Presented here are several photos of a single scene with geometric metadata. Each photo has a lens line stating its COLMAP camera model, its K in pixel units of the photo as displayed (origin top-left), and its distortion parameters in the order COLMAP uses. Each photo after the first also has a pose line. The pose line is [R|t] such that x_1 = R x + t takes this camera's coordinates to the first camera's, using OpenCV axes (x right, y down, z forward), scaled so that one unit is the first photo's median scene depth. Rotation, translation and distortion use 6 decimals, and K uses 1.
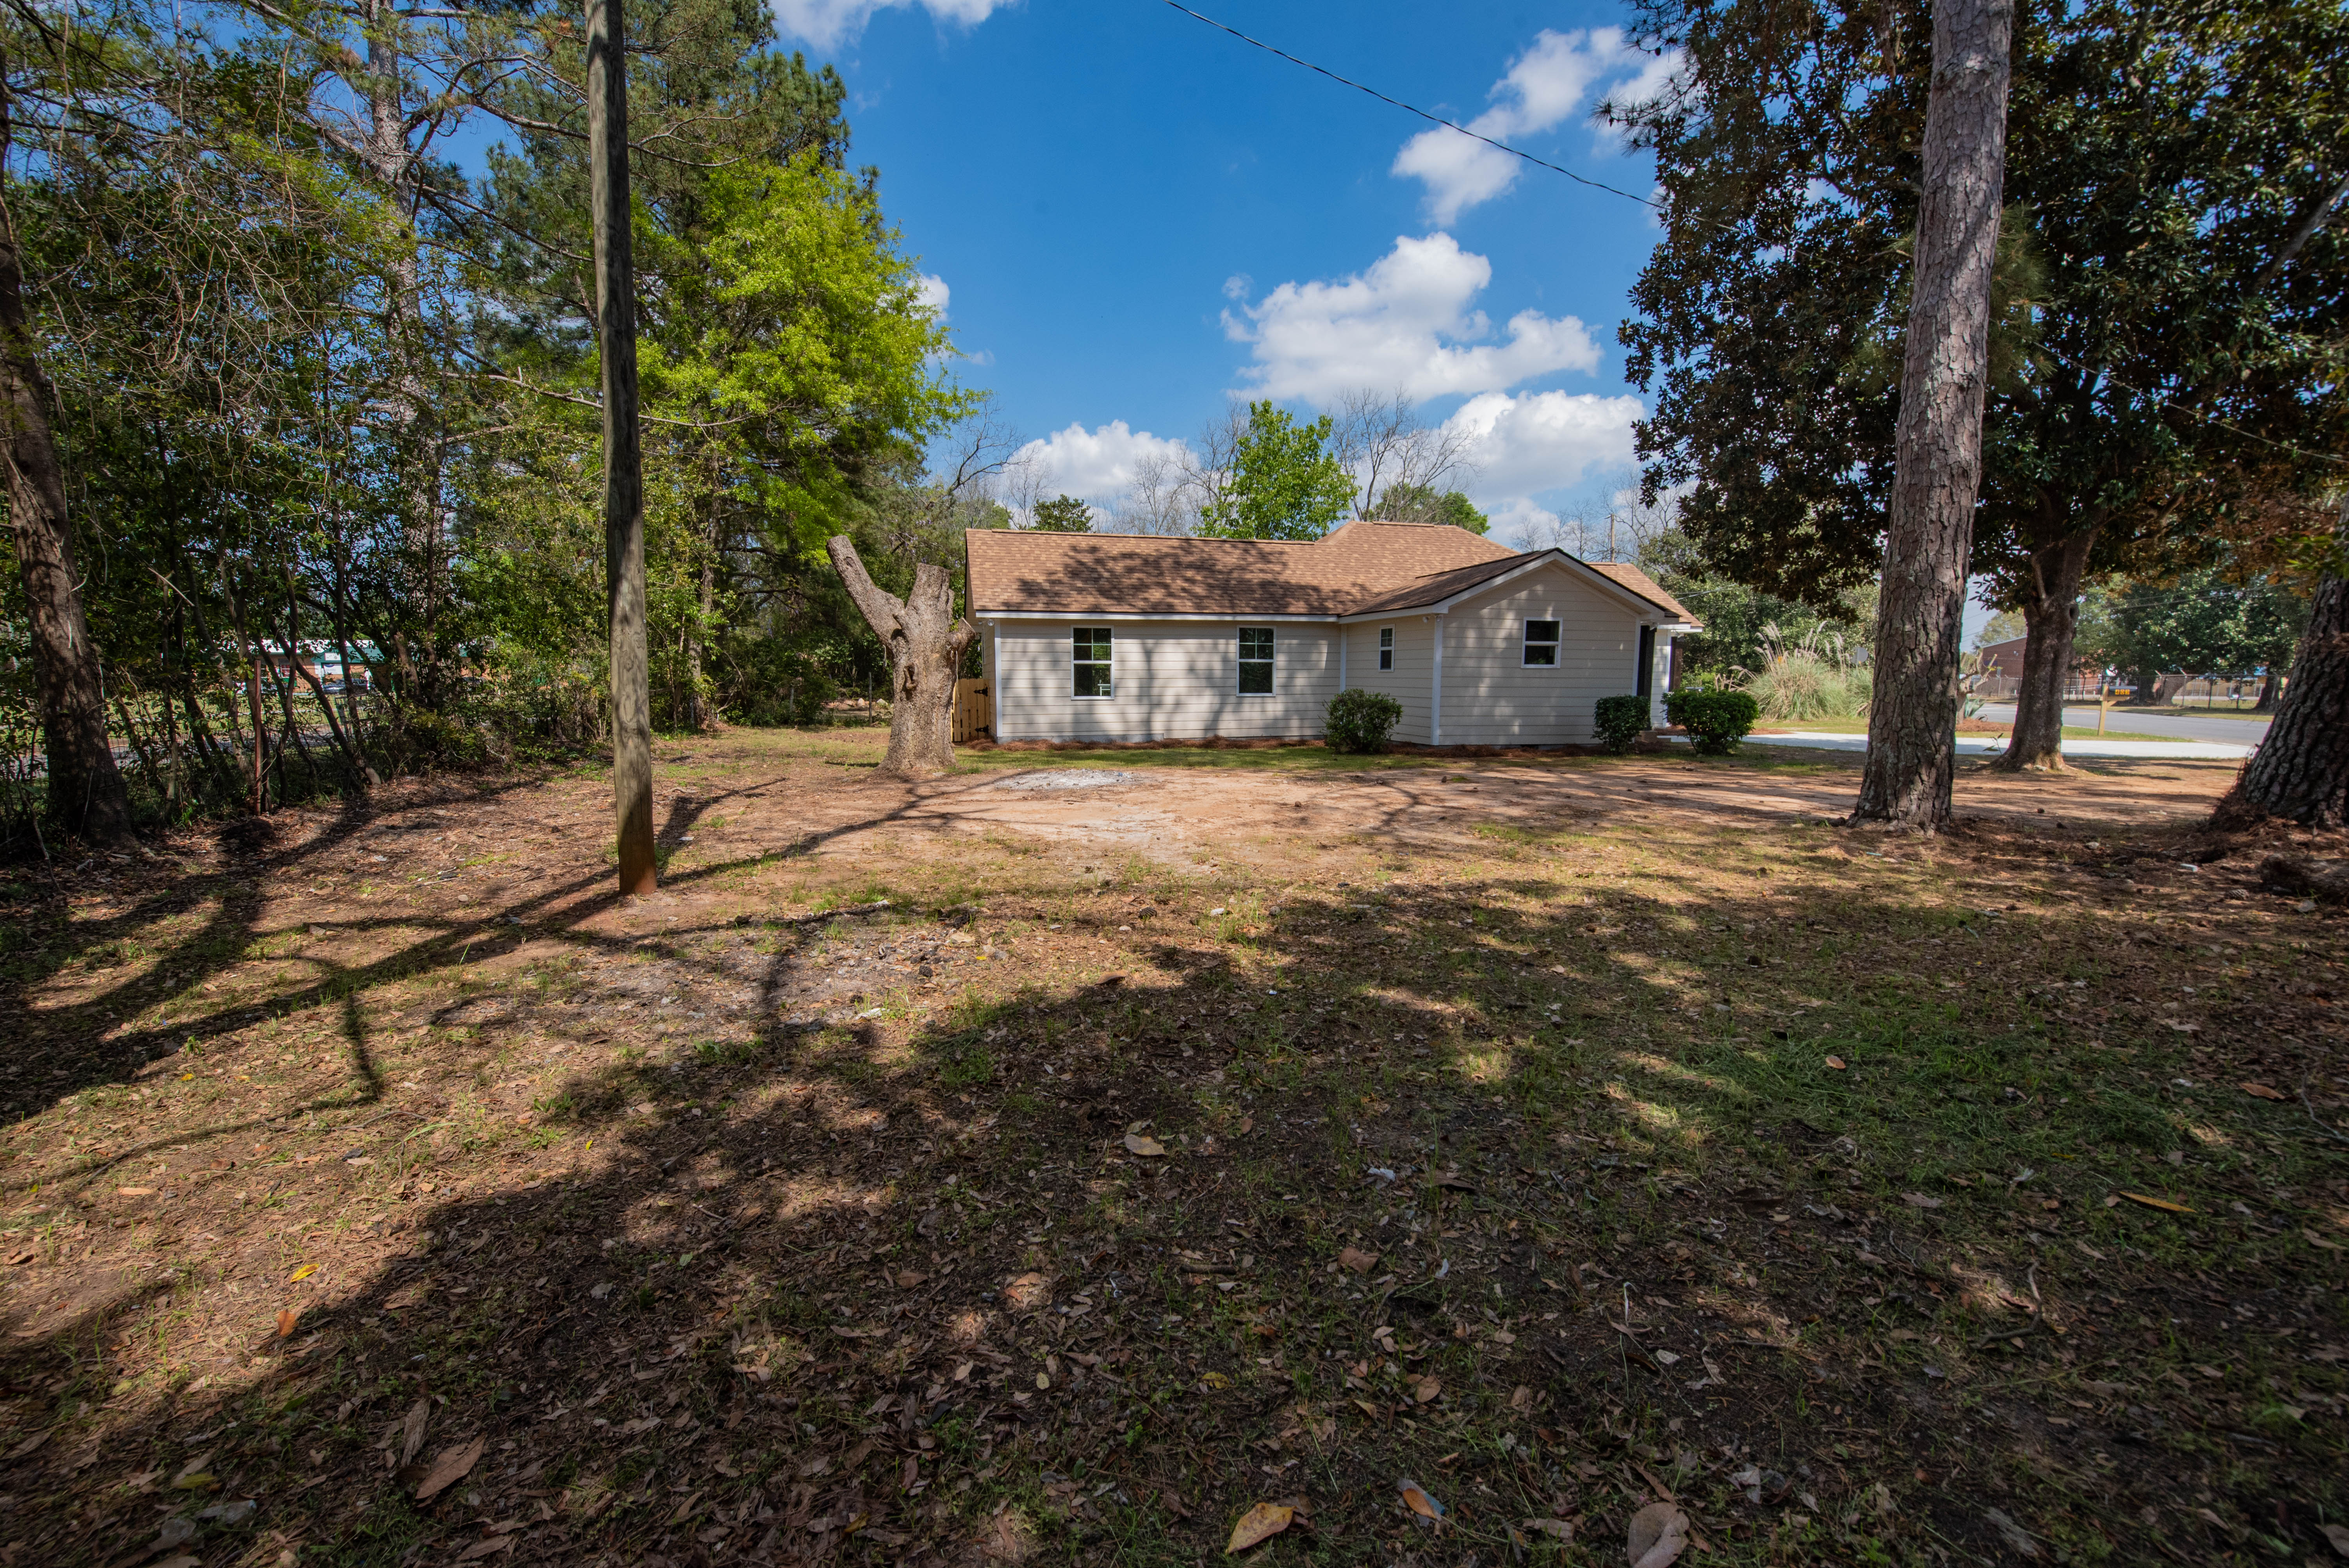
lens RADIAL K [[957.3, 0, 1154.7], [0, 957.3, 786.1], [0, 0, 1]] dist [-0.012270, -0.000081]
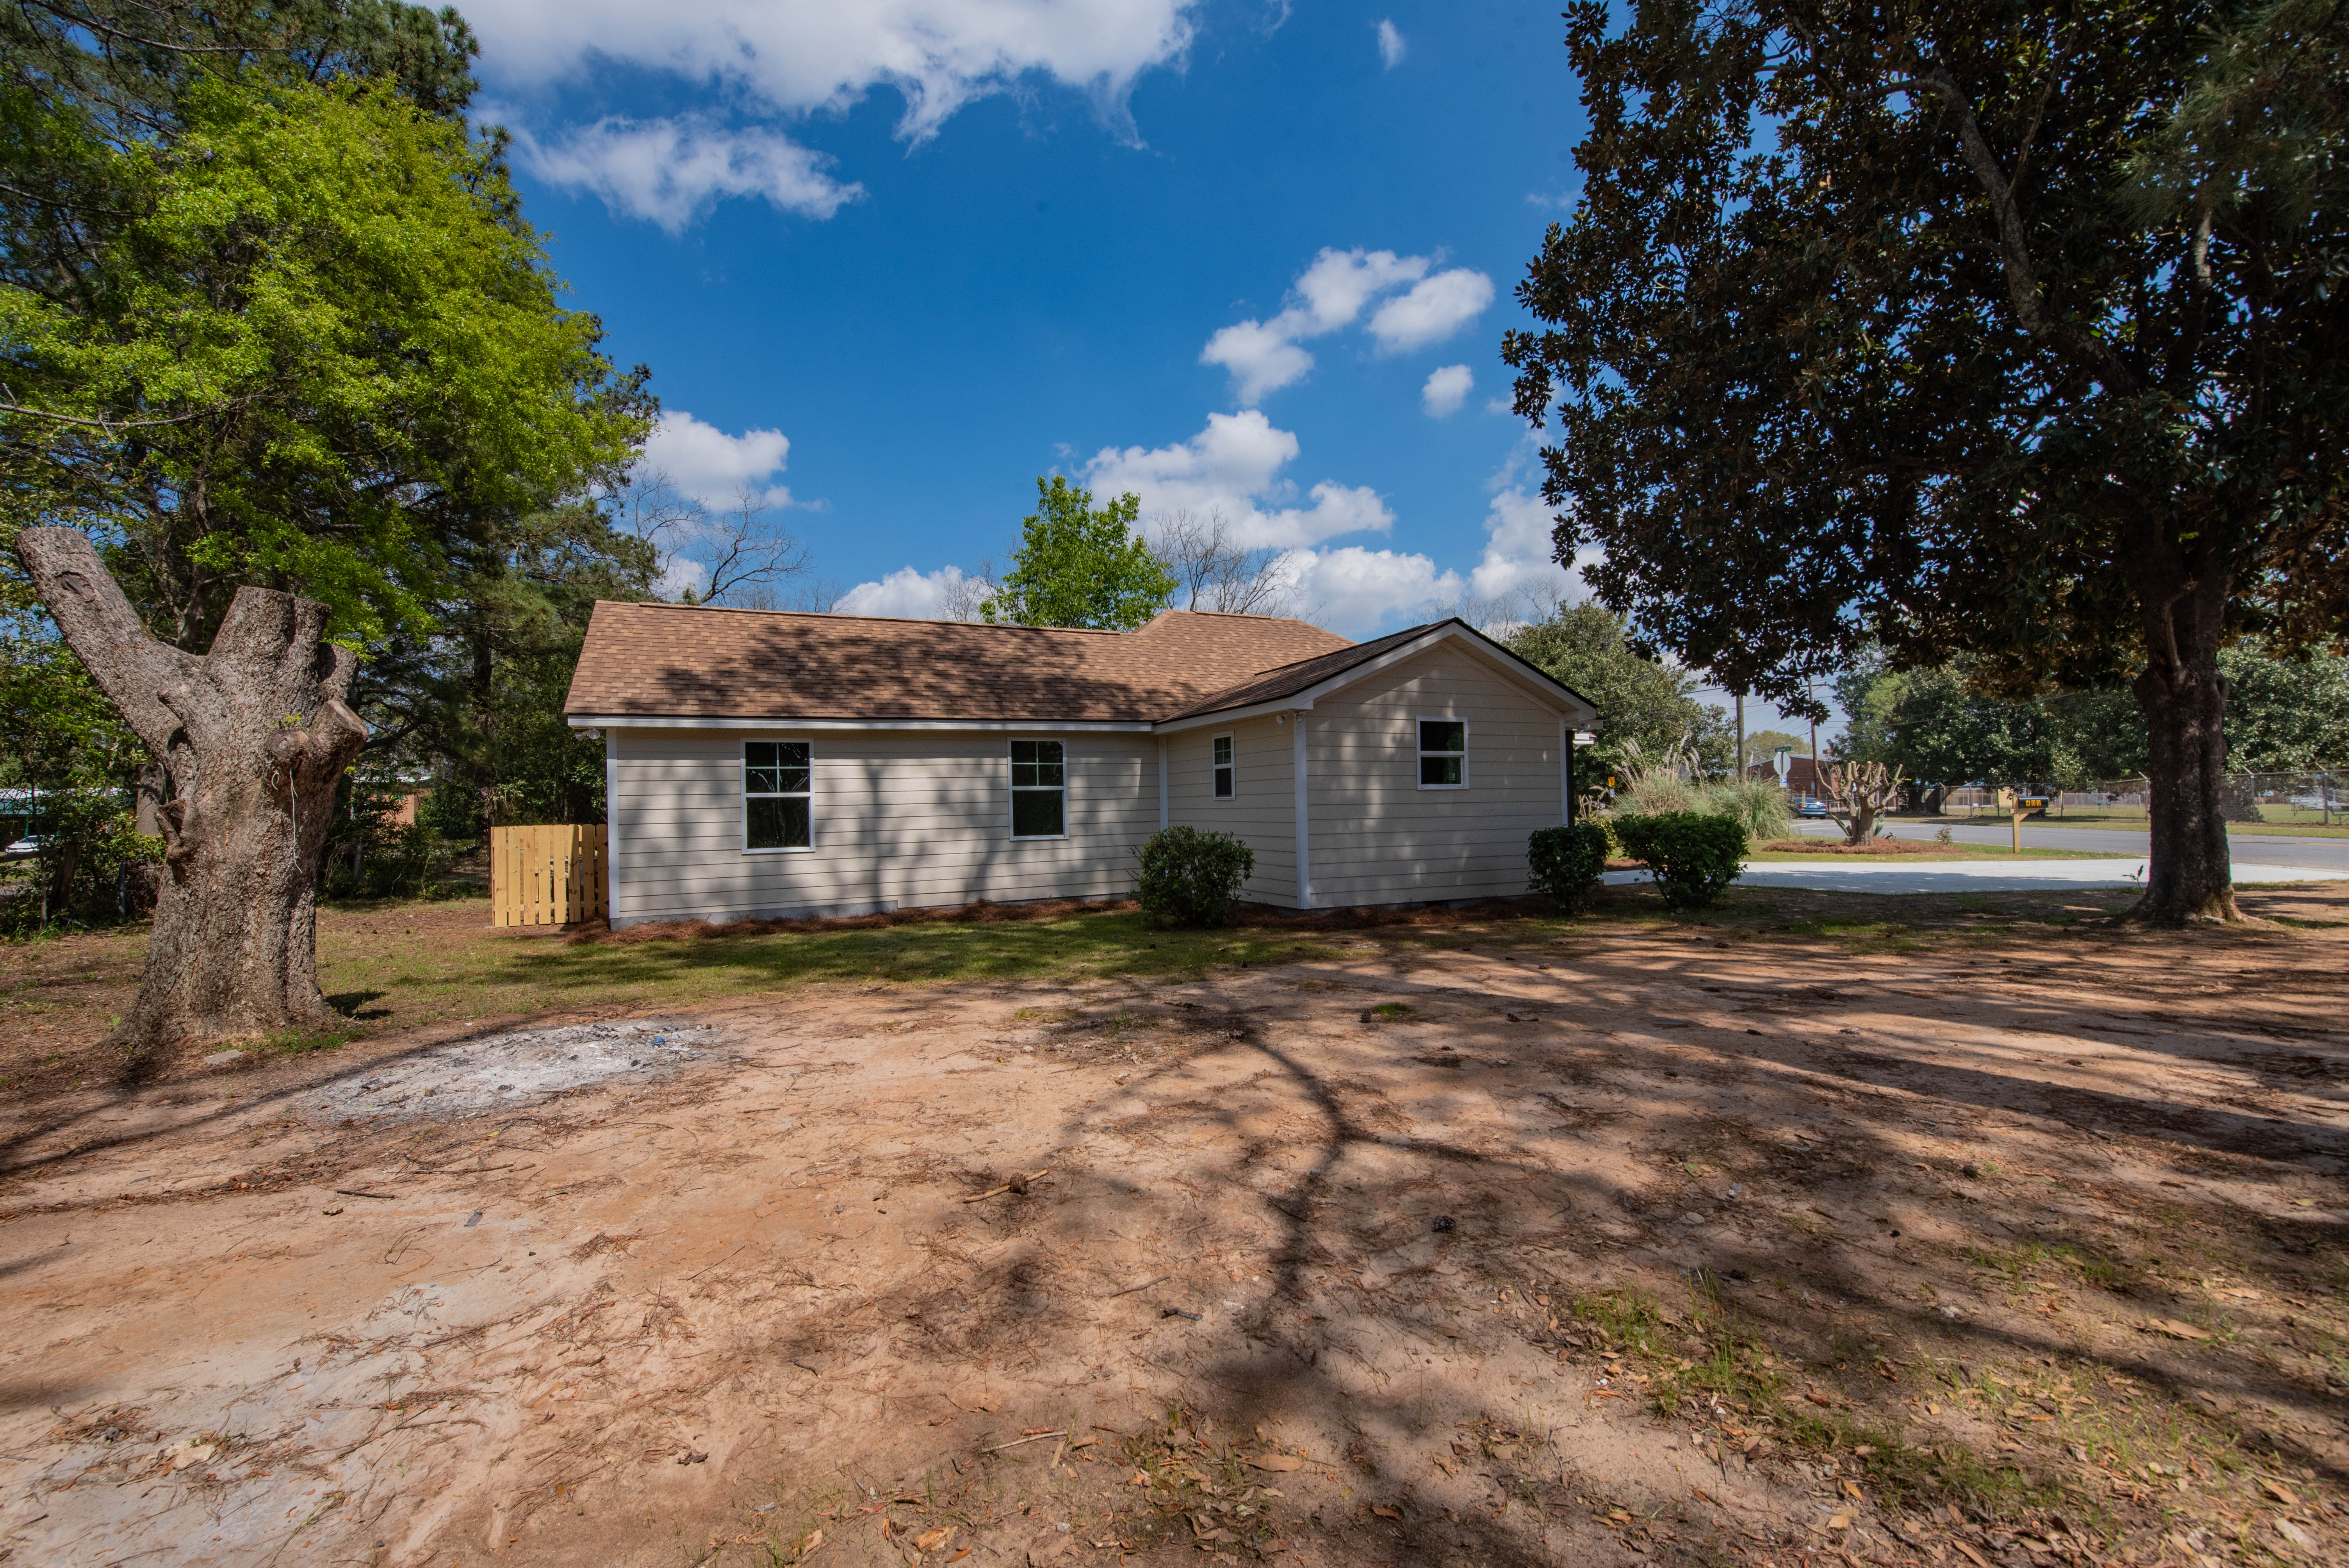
lens RADIAL K [[957.3, 0, 1154.7], [0, 957.3, 786.1], [0, 0, 1]] dist [-0.012270, -0.000081]
pose [[0.984735, -0.018135, 0.173116, 0.070268], [0.041598, 0.990258, -0.132883, -0.037999], [-0.169019, 0.138056, 0.975896, 0.322249]]
